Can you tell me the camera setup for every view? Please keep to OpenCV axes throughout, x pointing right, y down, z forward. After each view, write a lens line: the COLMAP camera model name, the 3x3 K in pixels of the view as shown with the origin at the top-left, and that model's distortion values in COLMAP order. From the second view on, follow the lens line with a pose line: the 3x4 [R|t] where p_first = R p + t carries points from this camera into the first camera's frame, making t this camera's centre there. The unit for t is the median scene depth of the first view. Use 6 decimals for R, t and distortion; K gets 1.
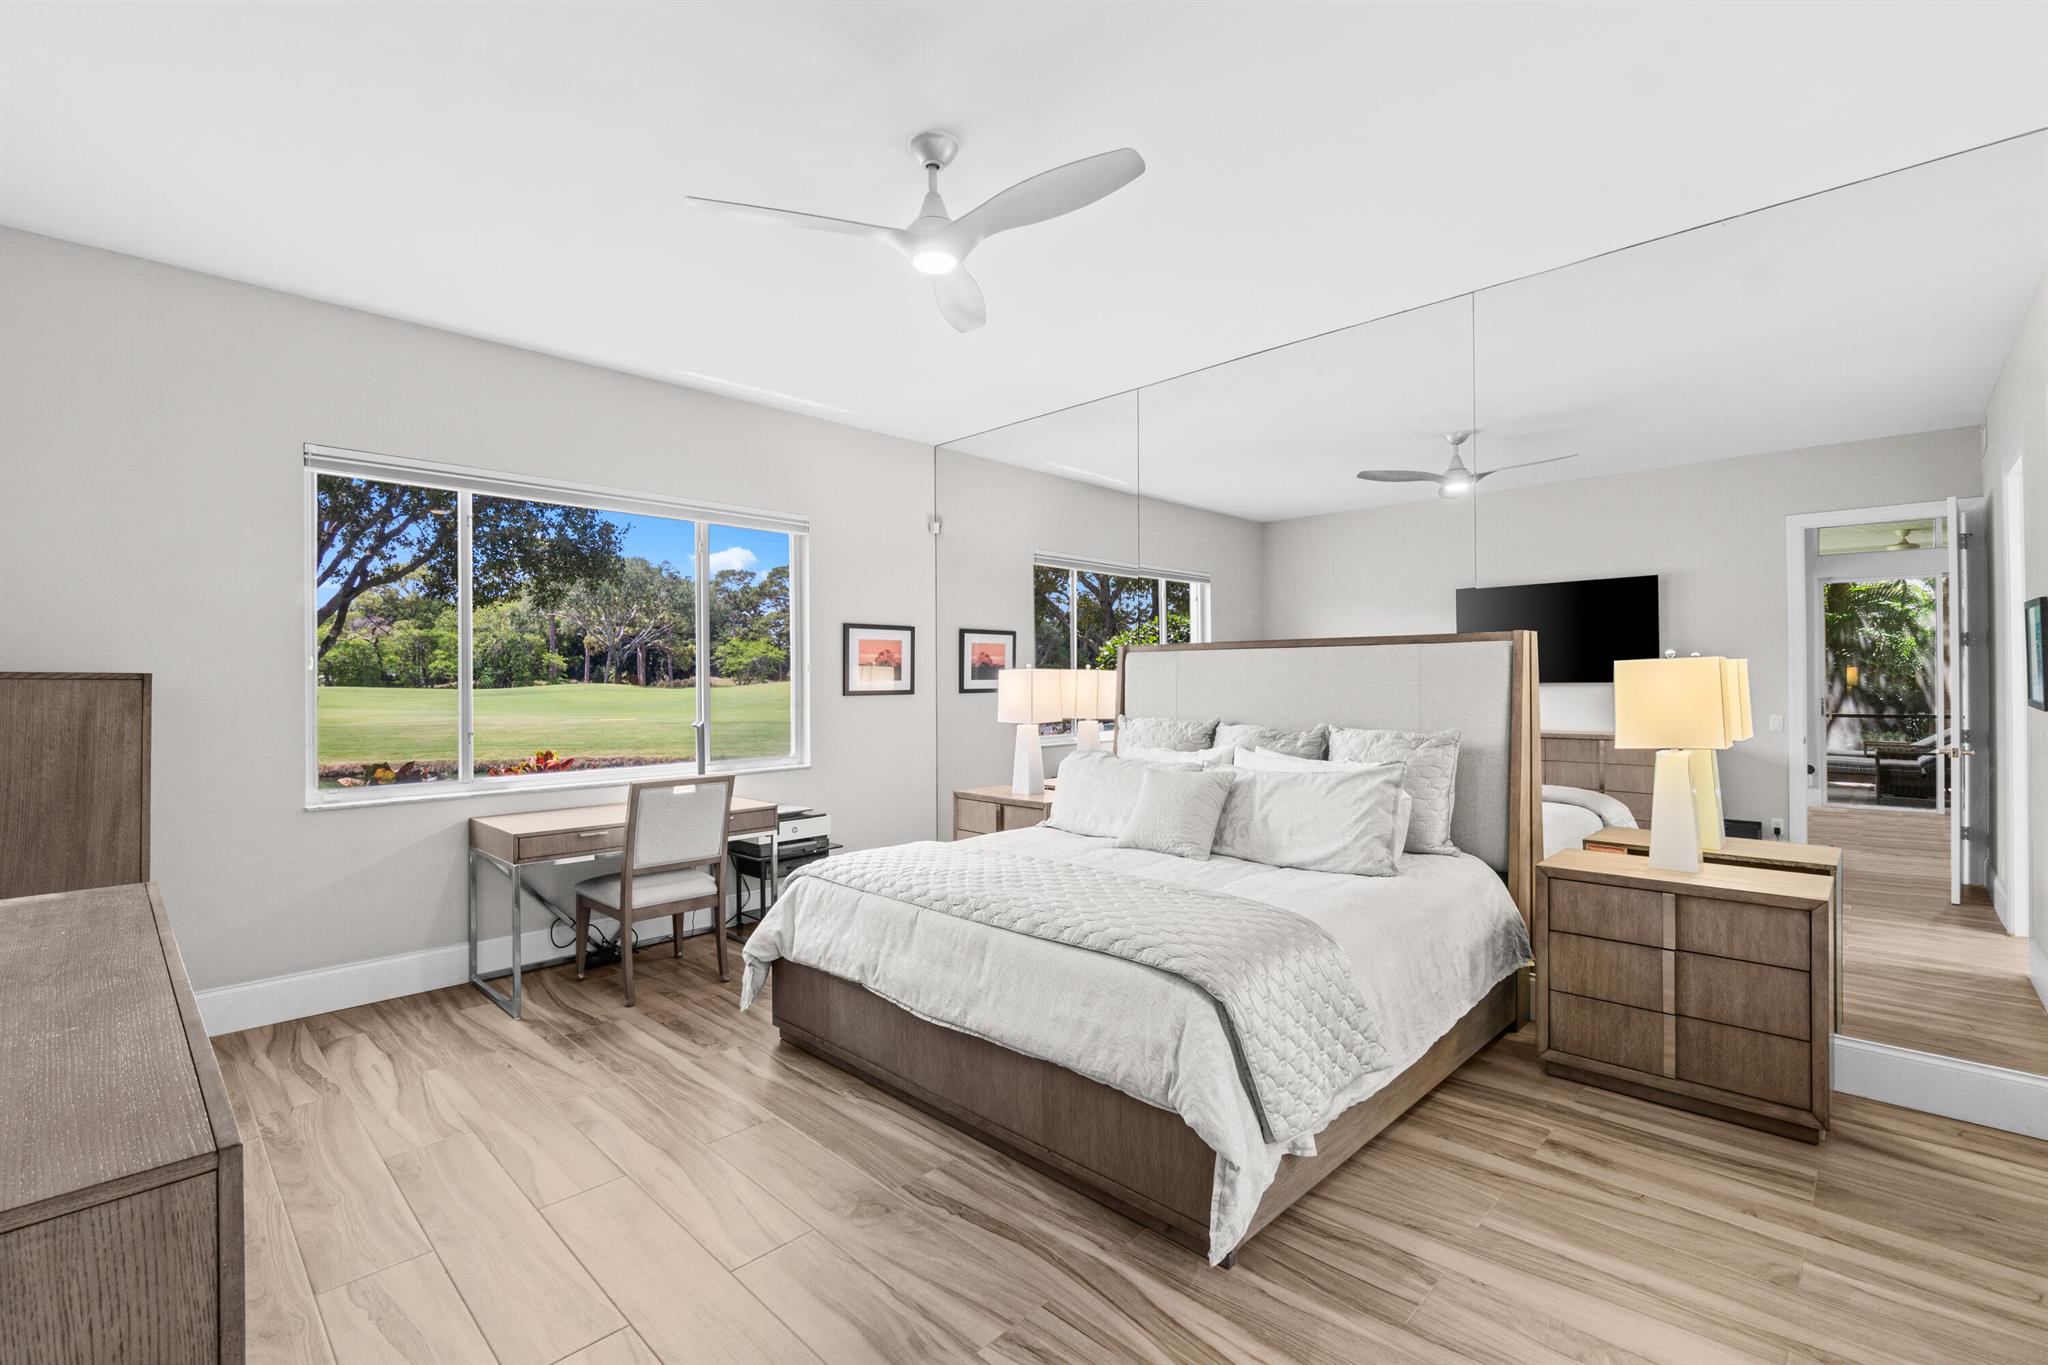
lens RADIAL K [[888.5, 0, 1022.6], [0, 888.5, 681.3], [0, 0, 1]] dist [0.001016, -0.000722]
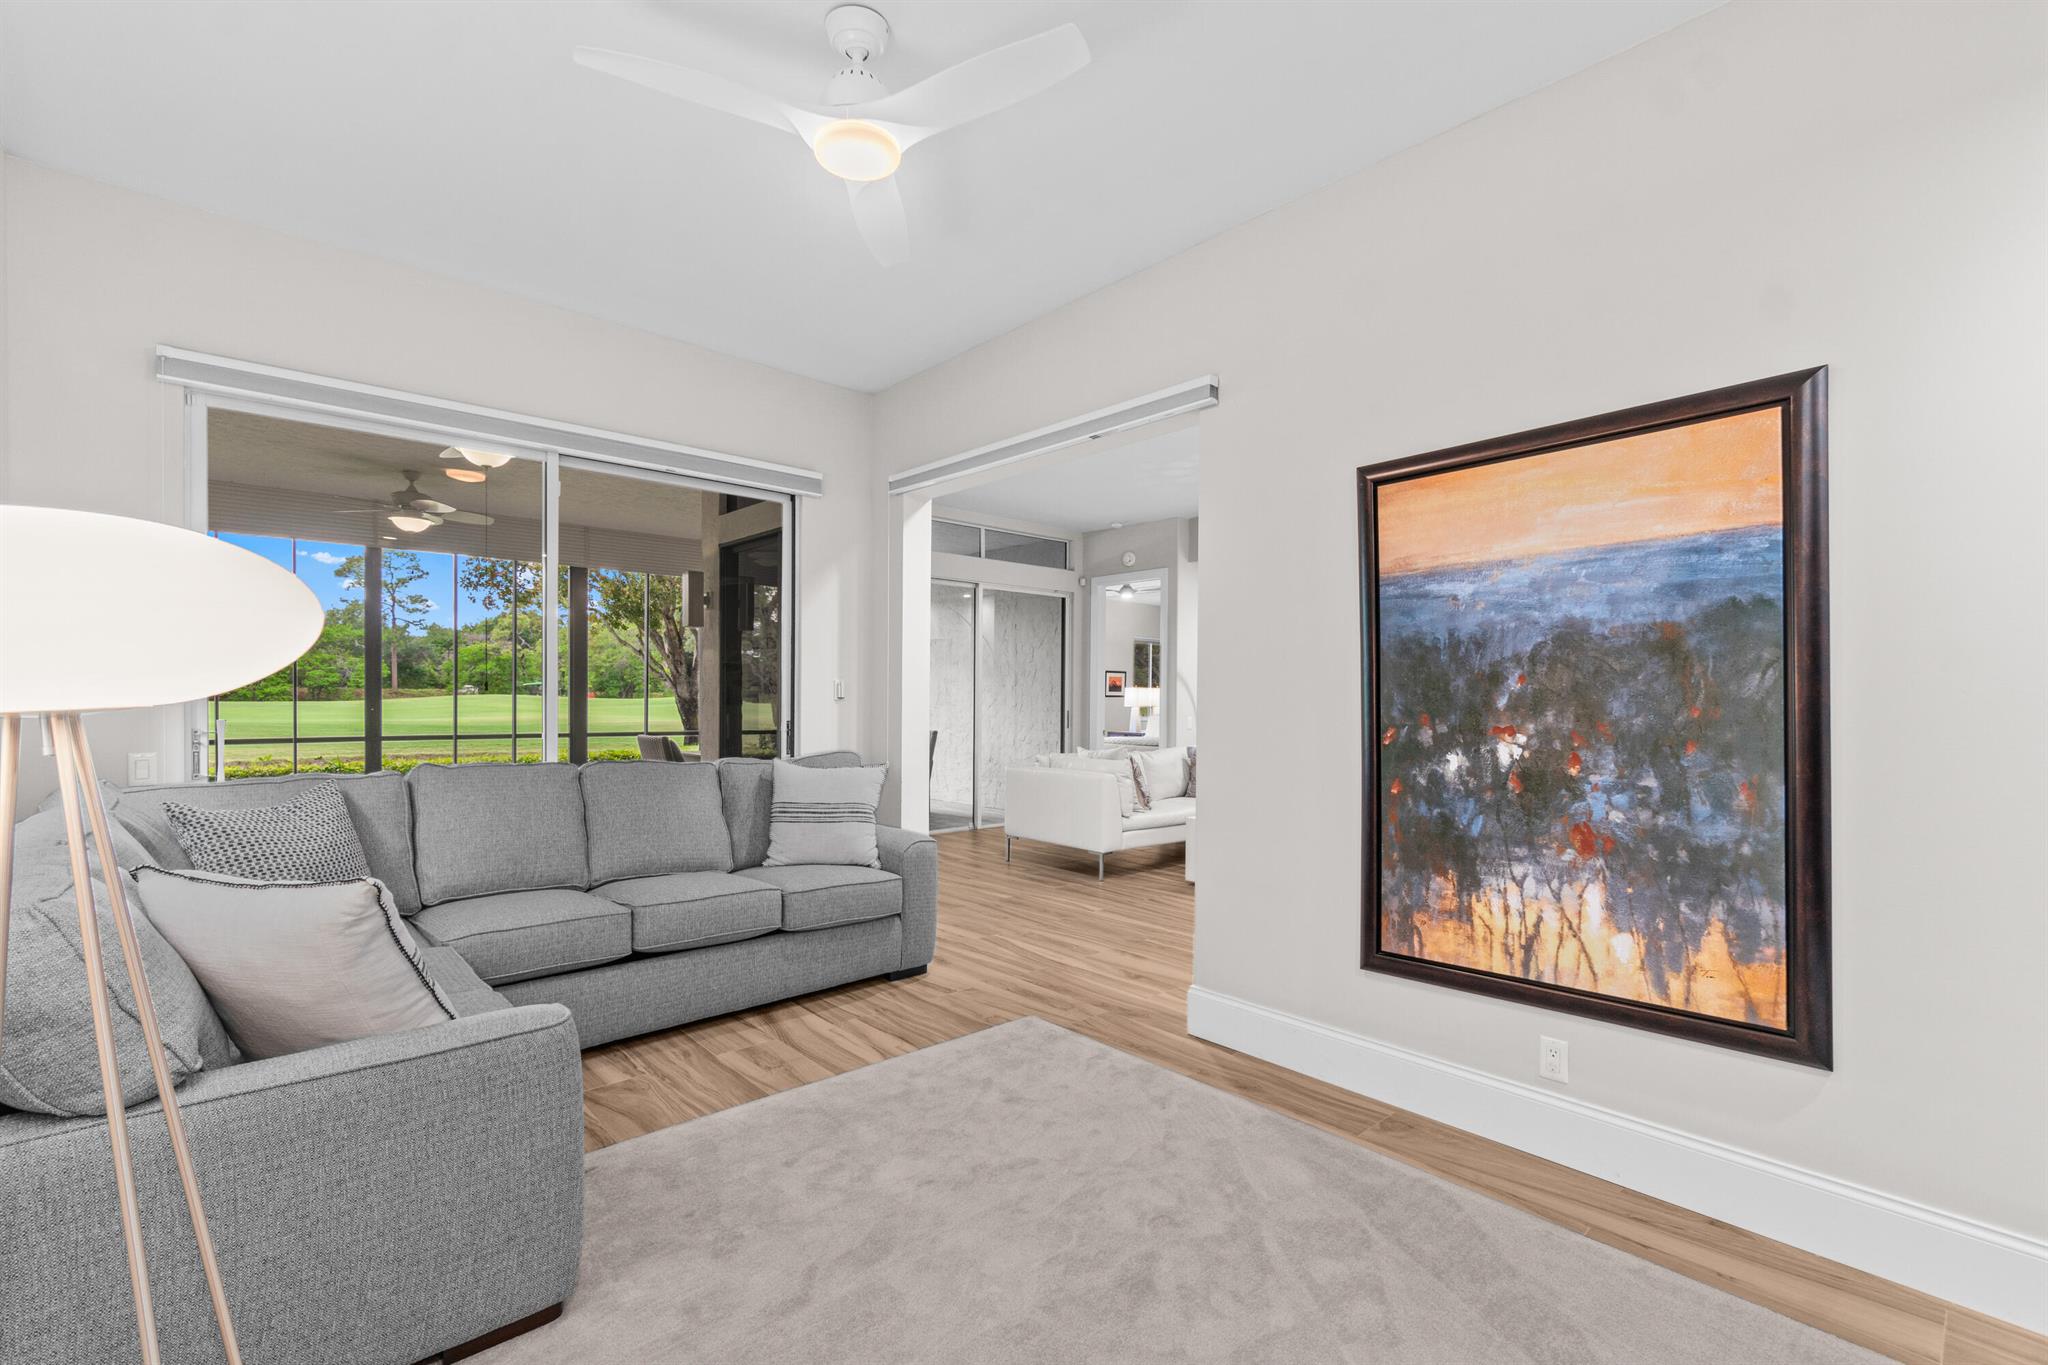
lens RADIAL K [[888.5, 0, 1025.4], [0, 888.5, 722.9], [0, 0, 1]] dist [0.001016, -0.000722]
pose [[0.997894, 0.016280, -0.062792, -0.132266], [-0.014650, 0.999546, 0.026332, 0.023742], [0.063193, -0.025356, 0.997679, -1.468658]]
